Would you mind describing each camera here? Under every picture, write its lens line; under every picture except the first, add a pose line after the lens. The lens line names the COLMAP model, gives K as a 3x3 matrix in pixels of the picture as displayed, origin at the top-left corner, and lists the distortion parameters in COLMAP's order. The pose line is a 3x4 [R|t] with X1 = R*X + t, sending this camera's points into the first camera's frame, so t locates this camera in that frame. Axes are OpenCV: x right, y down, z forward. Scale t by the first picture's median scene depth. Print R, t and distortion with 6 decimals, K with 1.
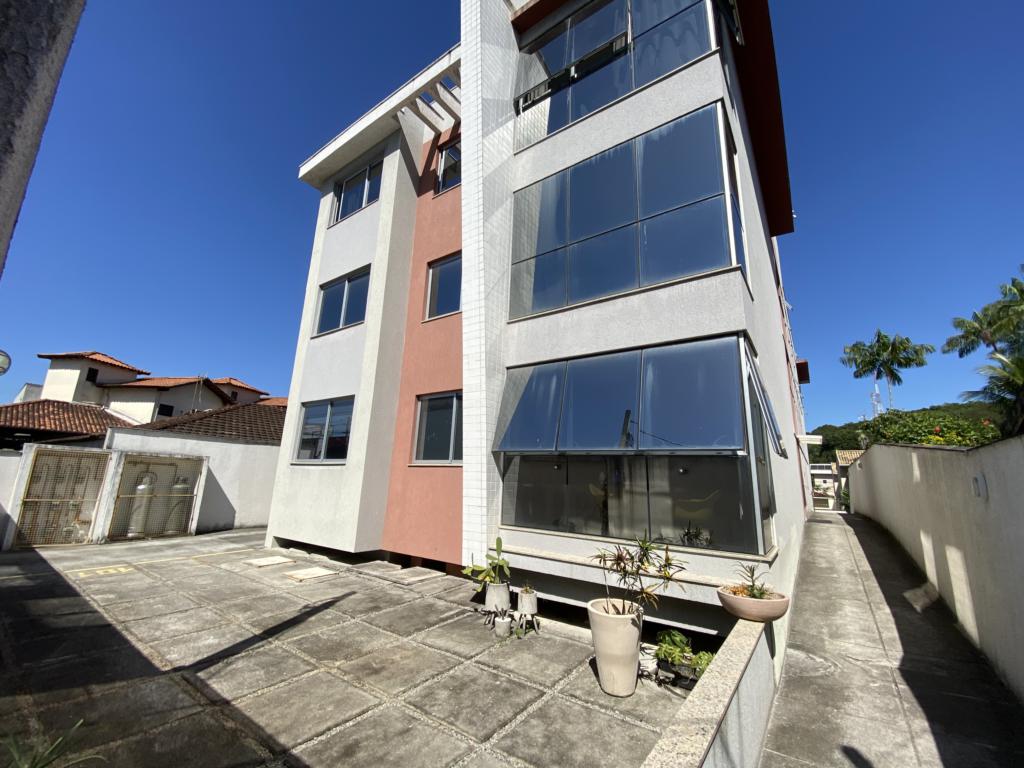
lens RADIAL K [[419.9, 0, 508.4], [0, 419.9, 386.2], [0, 0, 1]] dist [0.006632, -0.008331]
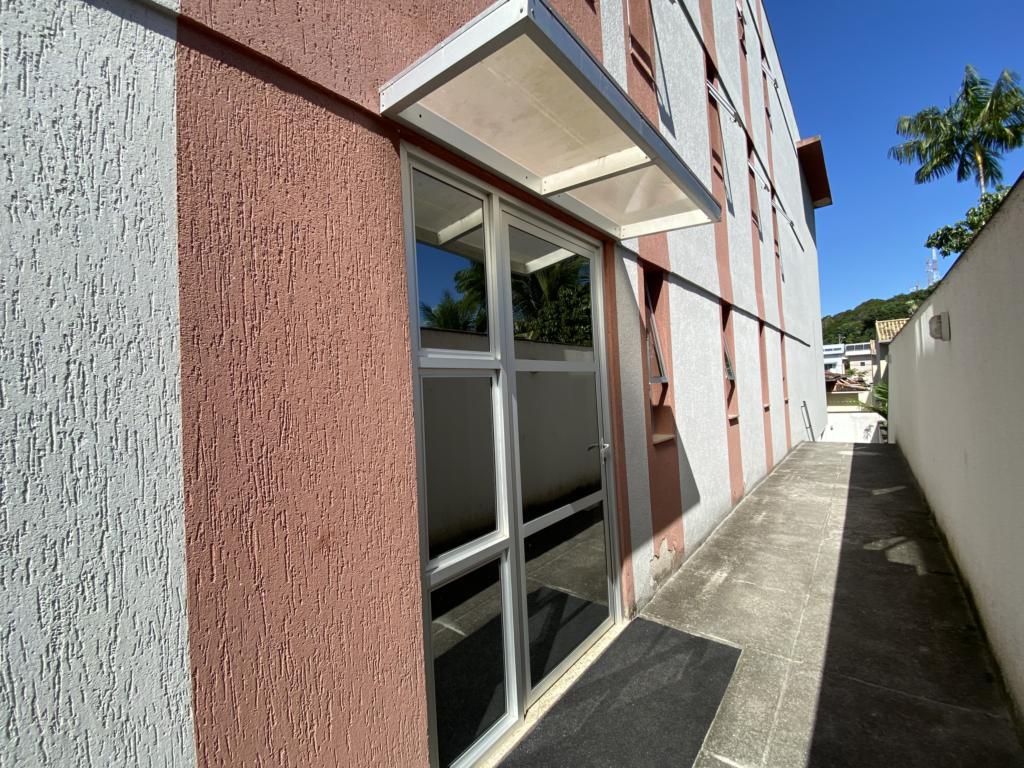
lens RADIAL K [[419.9, 0, 511.2], [0, 419.9, 382.2], [0, 0, 1]] dist [0.006632, -0.008331]
pose [[0.993538, -0.088389, -0.071202, 0.167060], [0.100889, 0.975149, 0.197246, 0.040148], [0.051999, -0.203155, 0.977765, 0.203989]]
